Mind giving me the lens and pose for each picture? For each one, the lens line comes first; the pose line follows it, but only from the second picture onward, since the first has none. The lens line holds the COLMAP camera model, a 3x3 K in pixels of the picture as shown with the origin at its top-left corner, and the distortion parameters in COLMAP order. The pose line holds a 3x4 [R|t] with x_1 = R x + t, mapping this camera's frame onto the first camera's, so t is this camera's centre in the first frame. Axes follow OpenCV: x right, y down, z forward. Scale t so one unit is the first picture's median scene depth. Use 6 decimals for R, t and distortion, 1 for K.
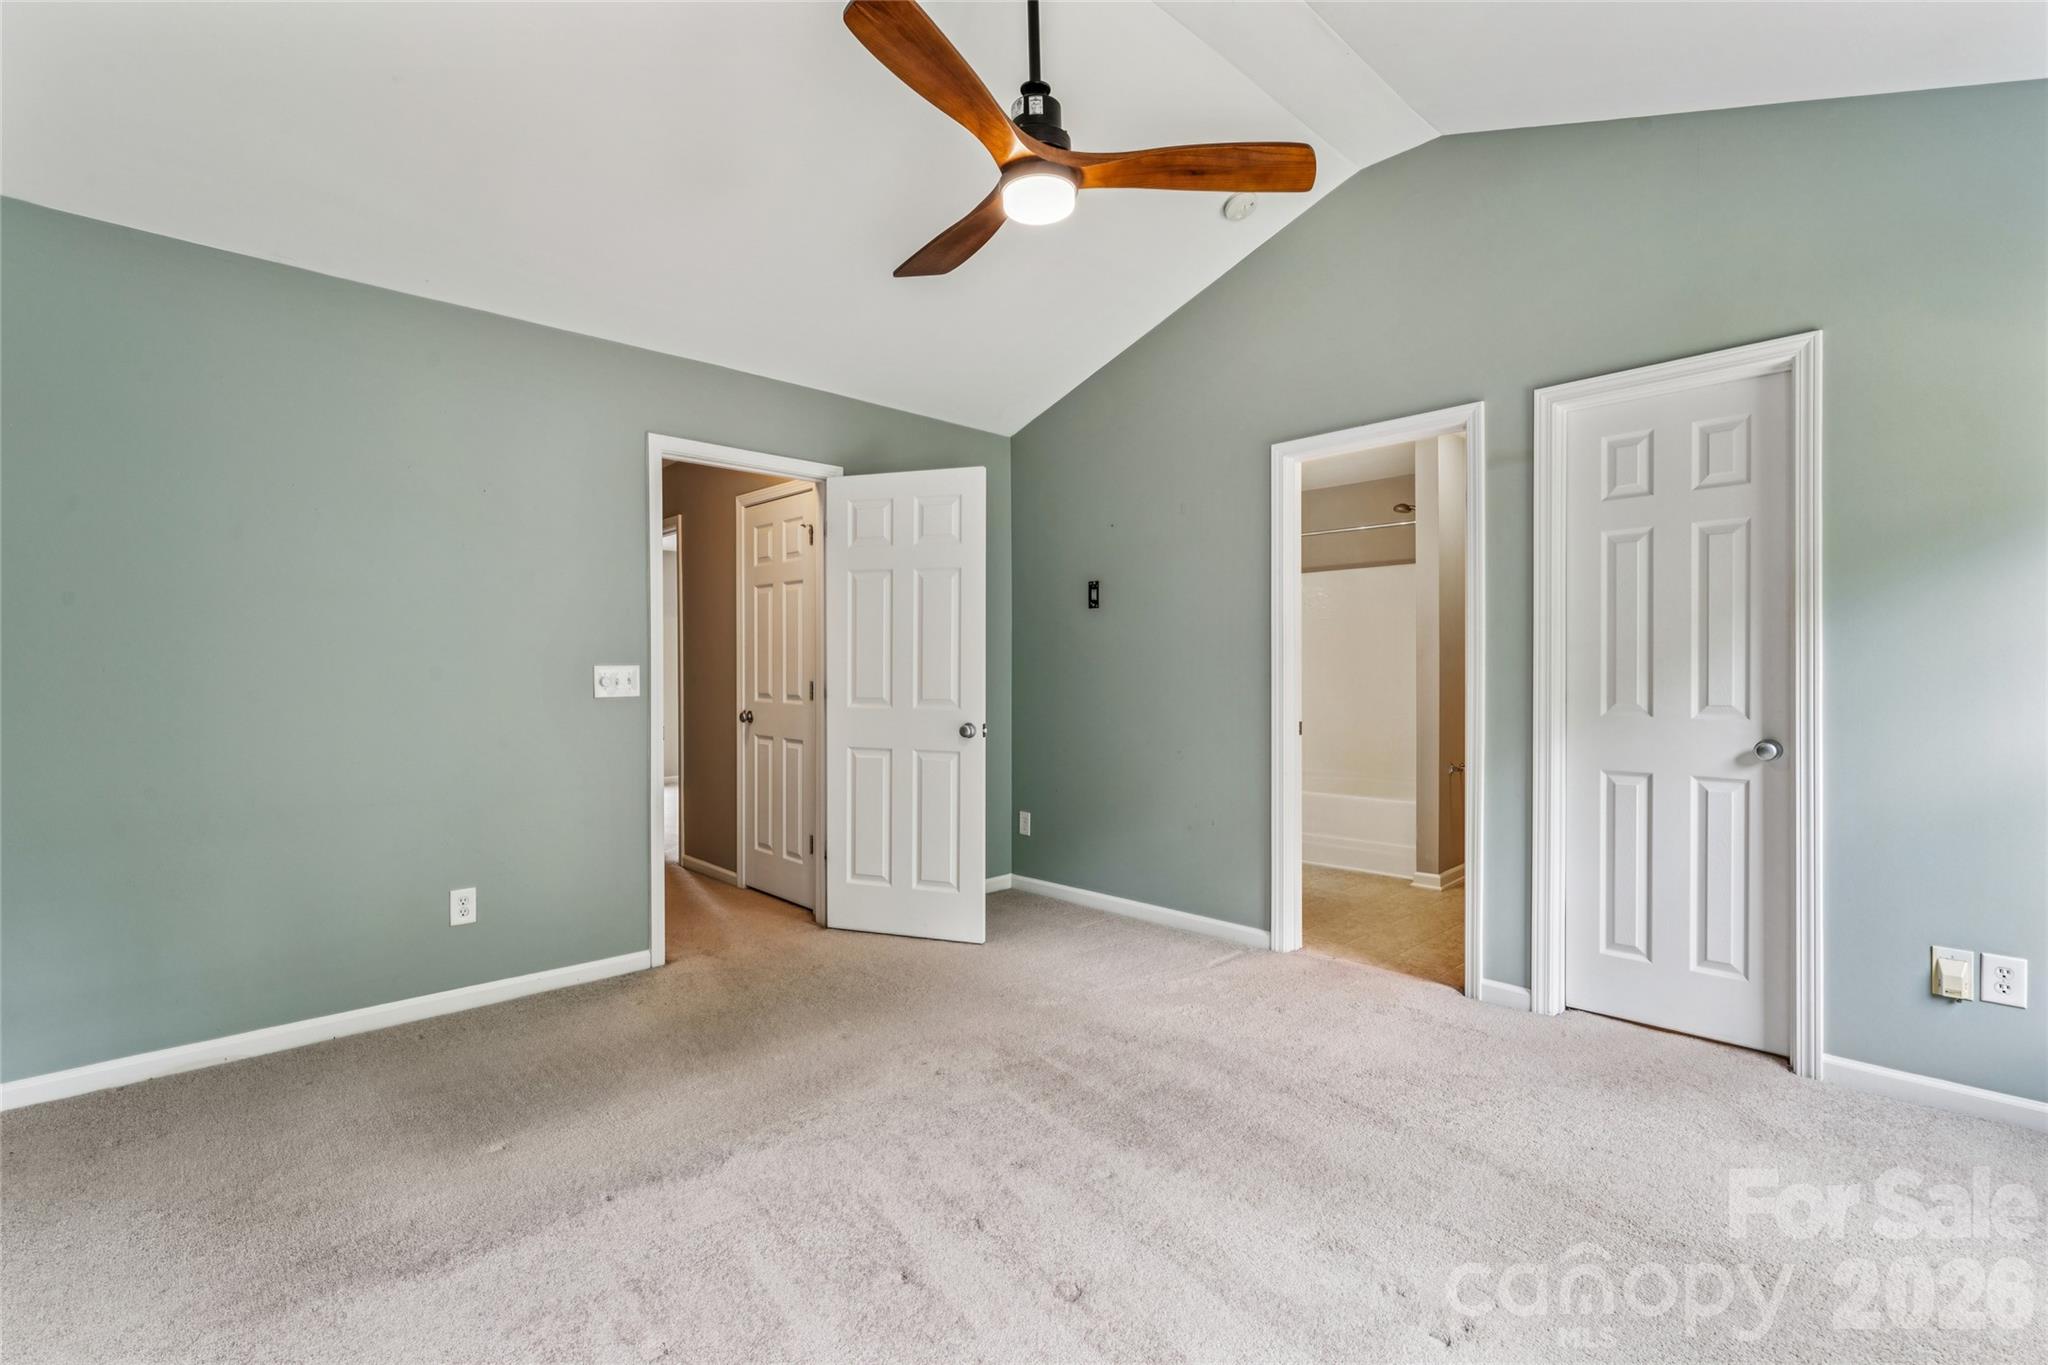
lens RADIAL K [[921.2, 0, 1020.4], [0, 921.2, 666.1], [0, 0, 1]] dist [-0.000075, -0.000119]
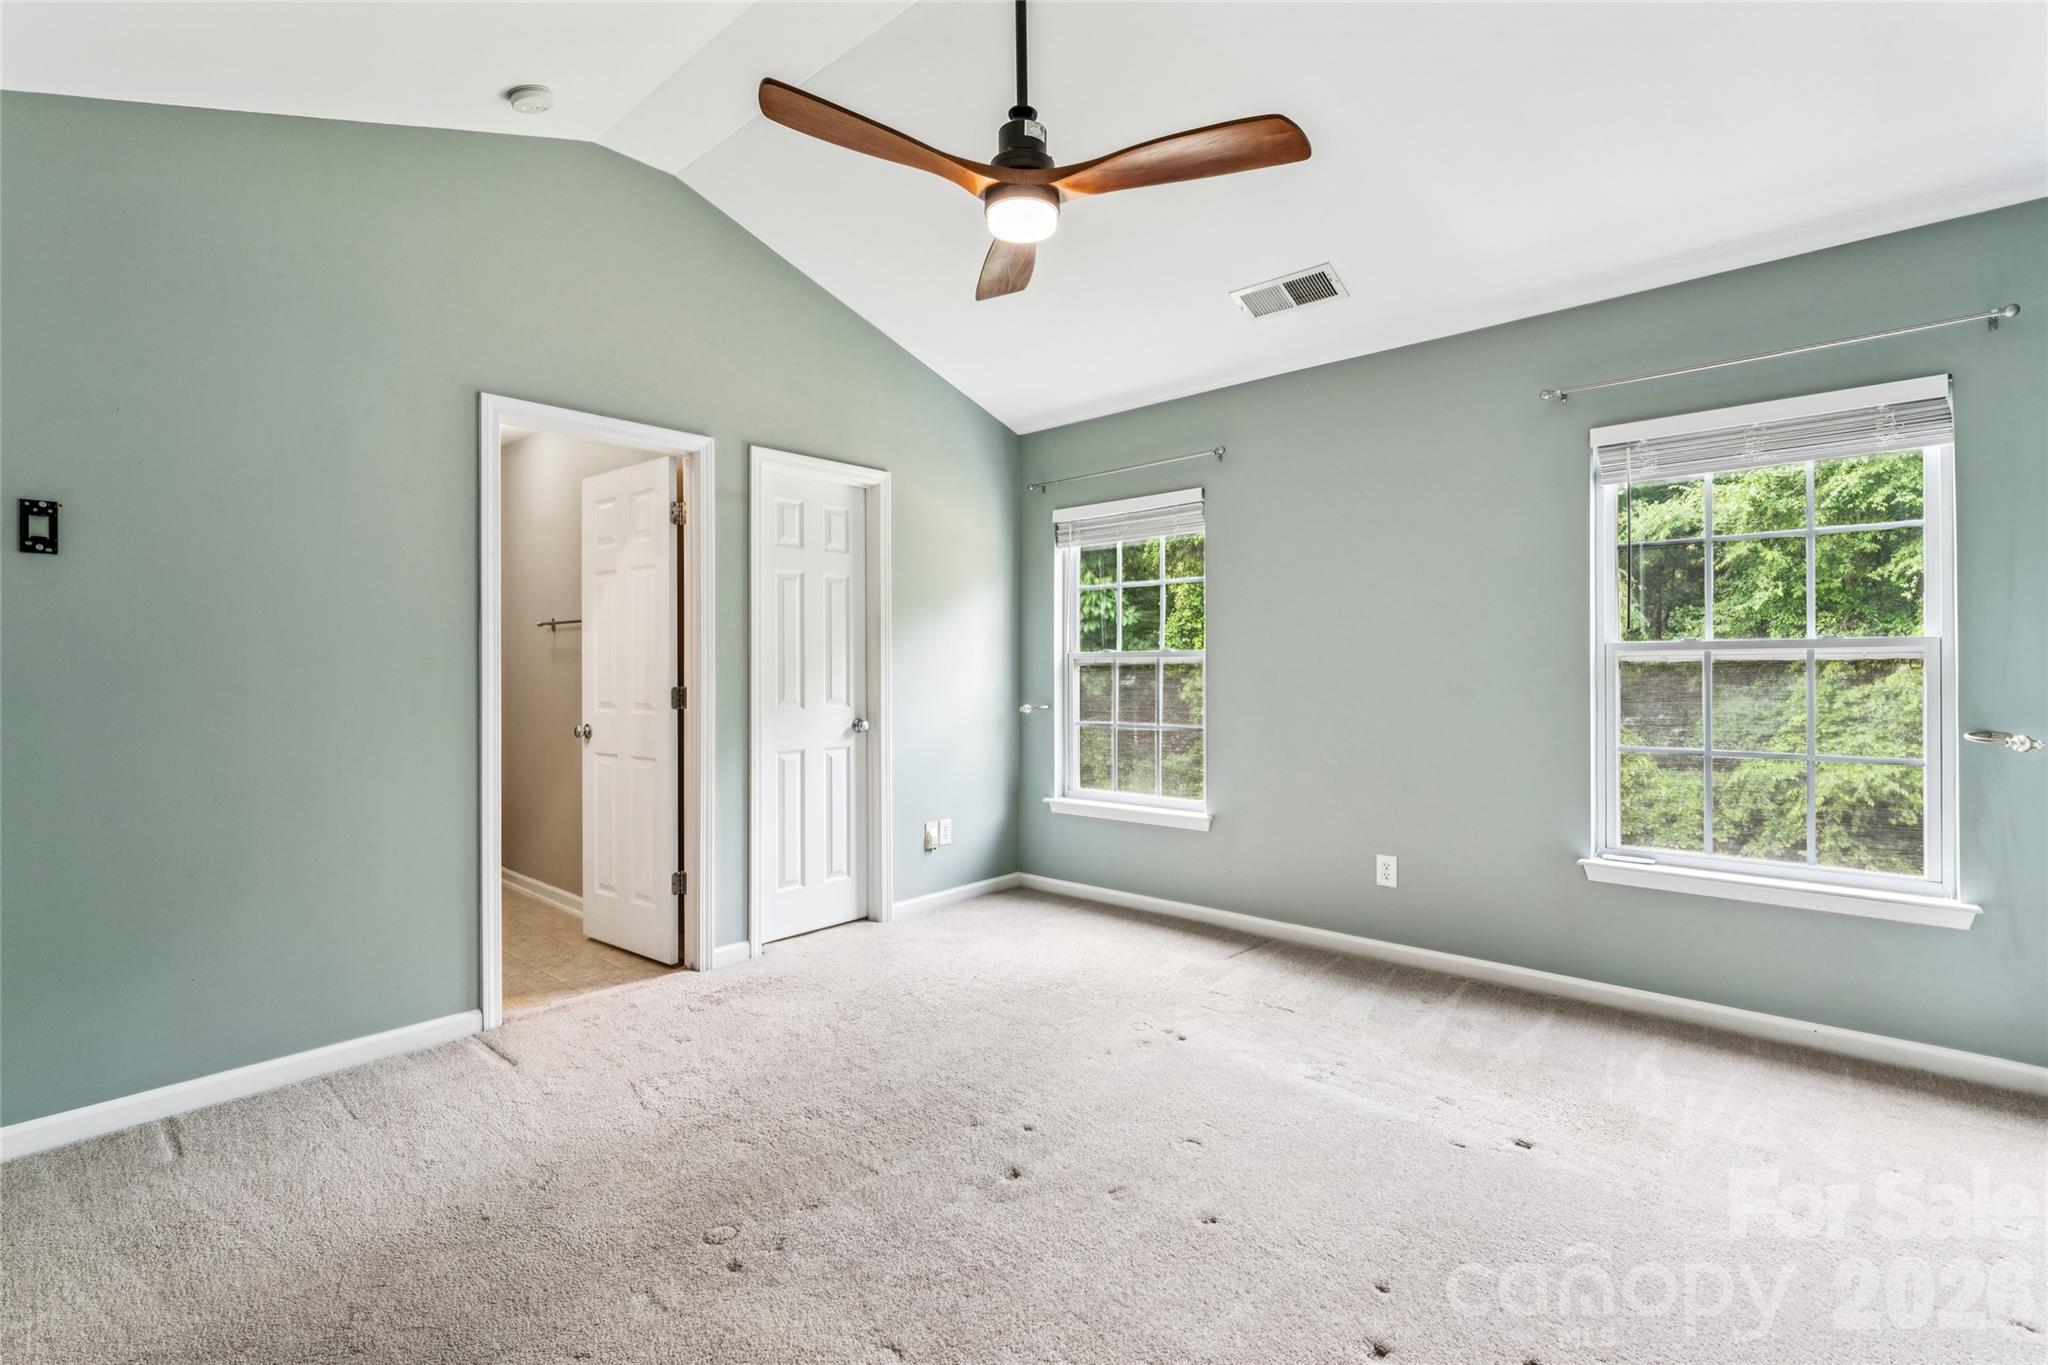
lens RADIAL K [[921.2, 0, 1020.4], [0, 921.2, 666.1], [0, 0, 1]] dist [-0.000075, -0.000119]
pose [[-0.079922, 0.013424, 0.996711, -0.719158], [0.002018, 0.999909, -0.013305, 0.010382], [-0.996799, 0.000948, -0.079942, 0.784466]]
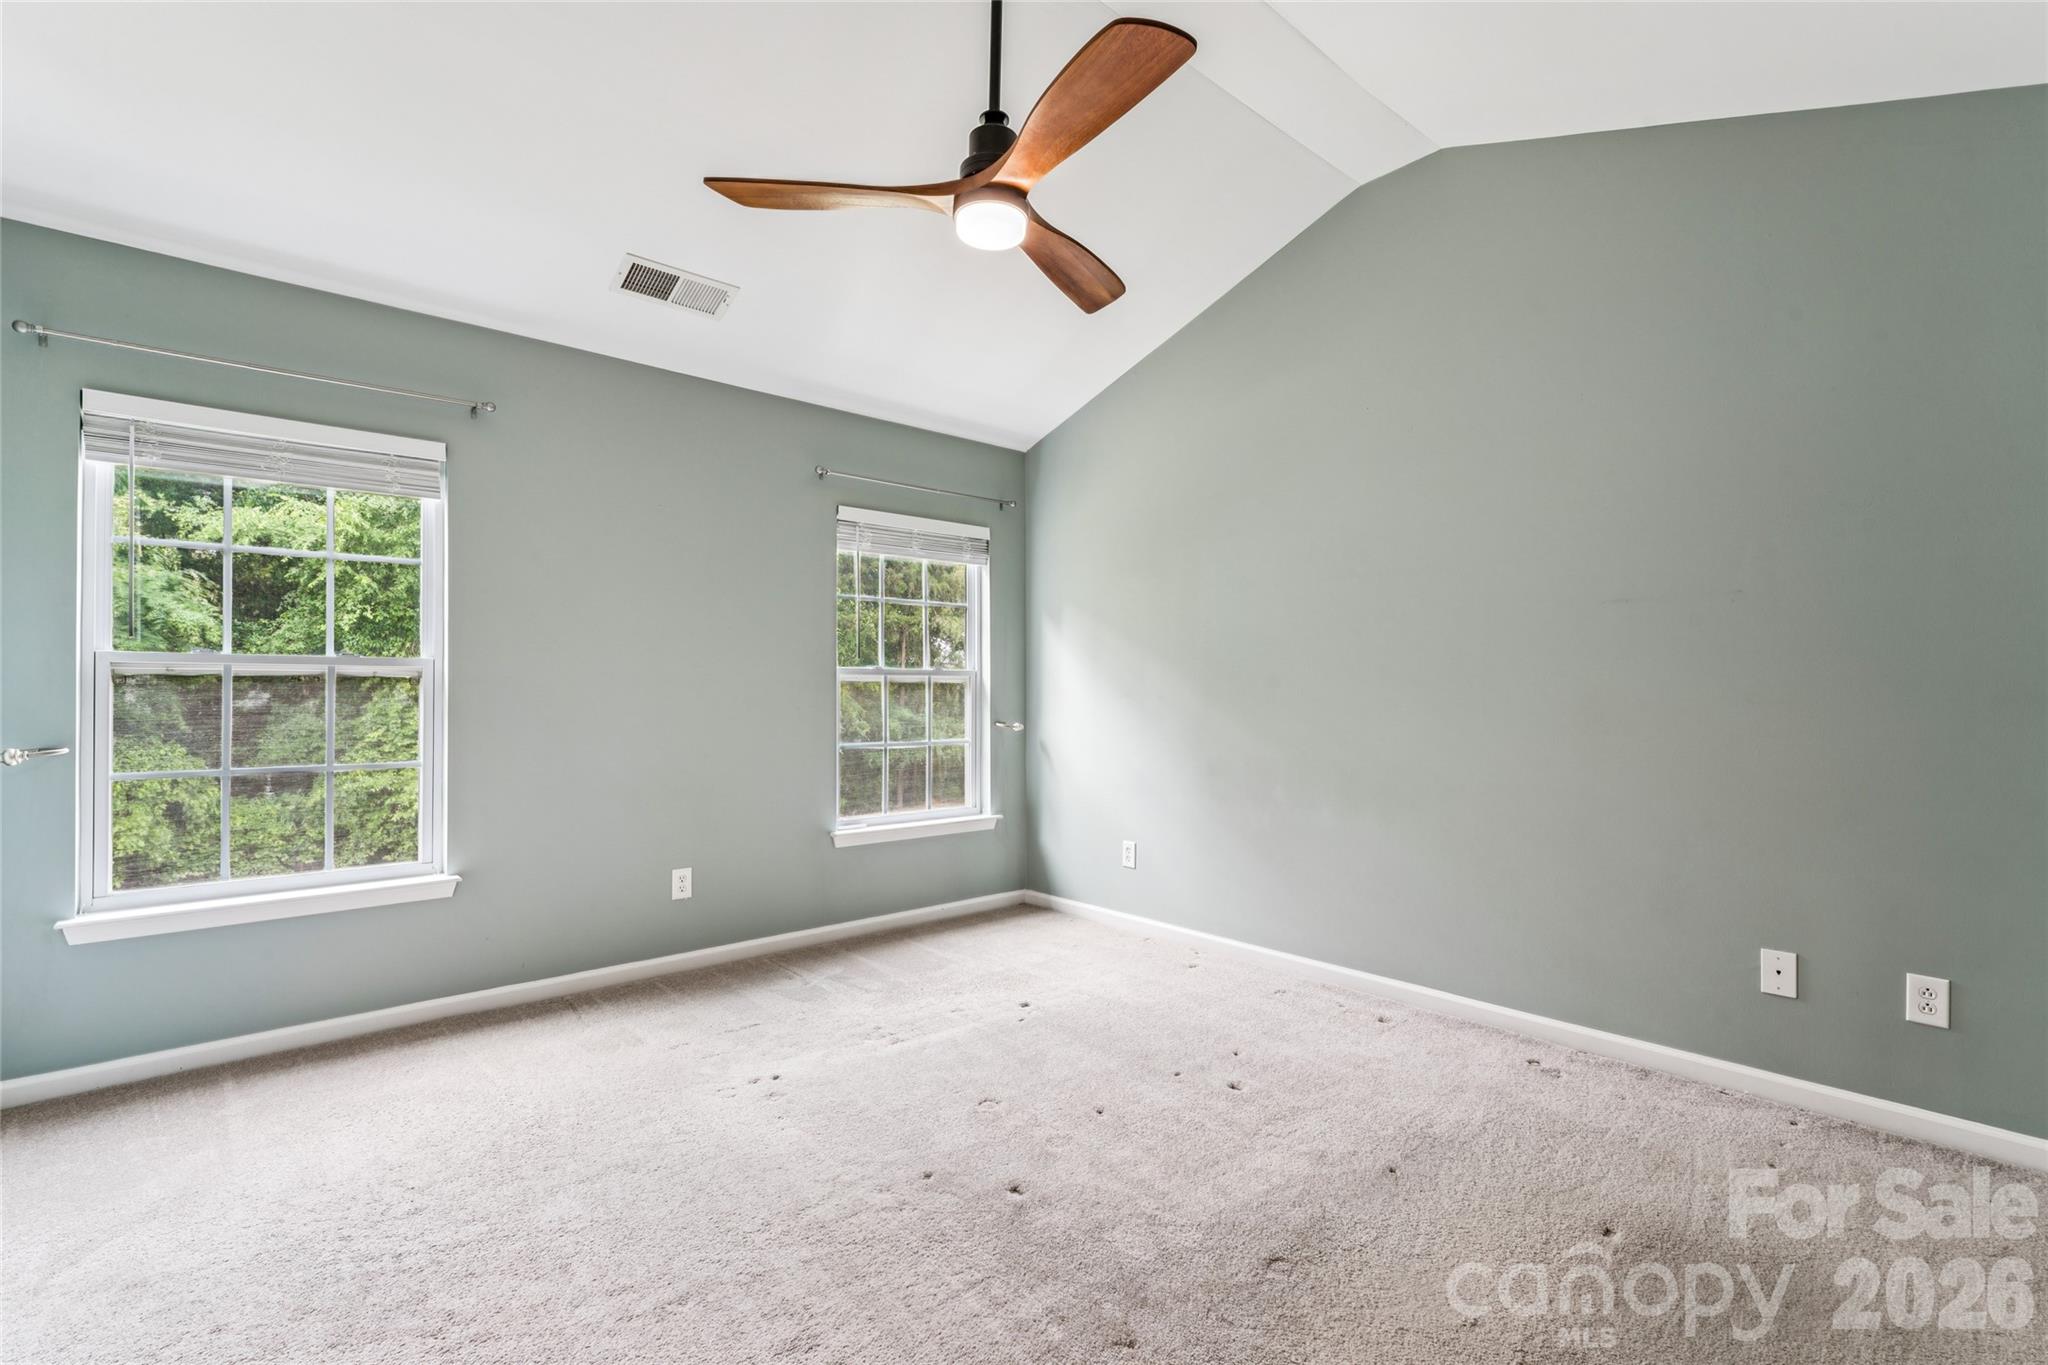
lens RADIAL K [[927.1, 0, 1024.0], [0, 927.1, 682.5], [0, 0, 1]] dist [-0.000453, -0.000170]
pose [[-0.999276, 0.004941, 0.037716, -0.040901], [0.004550, 0.999935, -0.010427, 0.009358], [-0.037765, -0.010248, -0.999234, 1.451106]]
